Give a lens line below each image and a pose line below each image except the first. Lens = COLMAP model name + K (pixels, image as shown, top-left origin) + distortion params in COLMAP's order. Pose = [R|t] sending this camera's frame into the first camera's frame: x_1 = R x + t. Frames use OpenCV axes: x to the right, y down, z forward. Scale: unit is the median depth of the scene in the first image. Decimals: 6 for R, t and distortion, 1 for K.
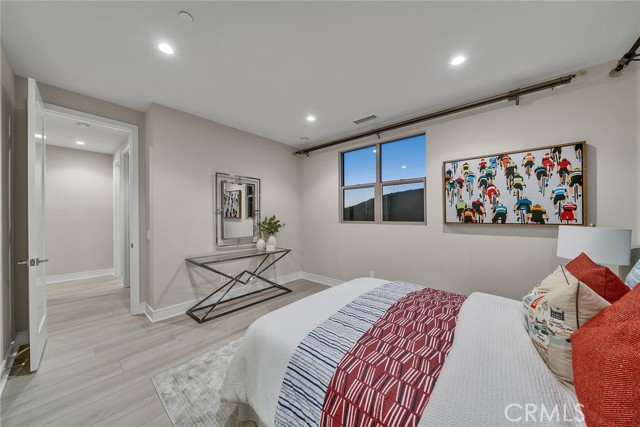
lens RADIAL K [[219.4, 0, 320.9], [0, 219.4, 211.5], [0, 0, 1]] dist [-0.000125, 0.000018]
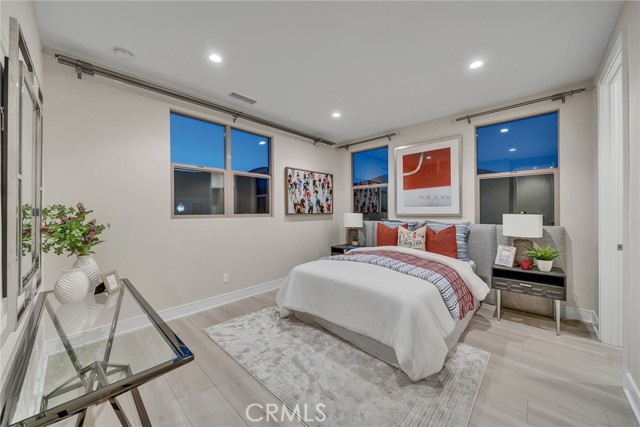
lens RADIAL K [[237.4, 0, 320.3], [0, 237.4, 200.8], [0, 0, 1]] dist [-0.000182, -0.000140]
pose [[0.037942, 0.029671, 0.998839, -0.913380], [-0.029614, 0.999153, -0.028555, 0.008894], [-0.998841, -0.028496, 0.038789, 0.815037]]
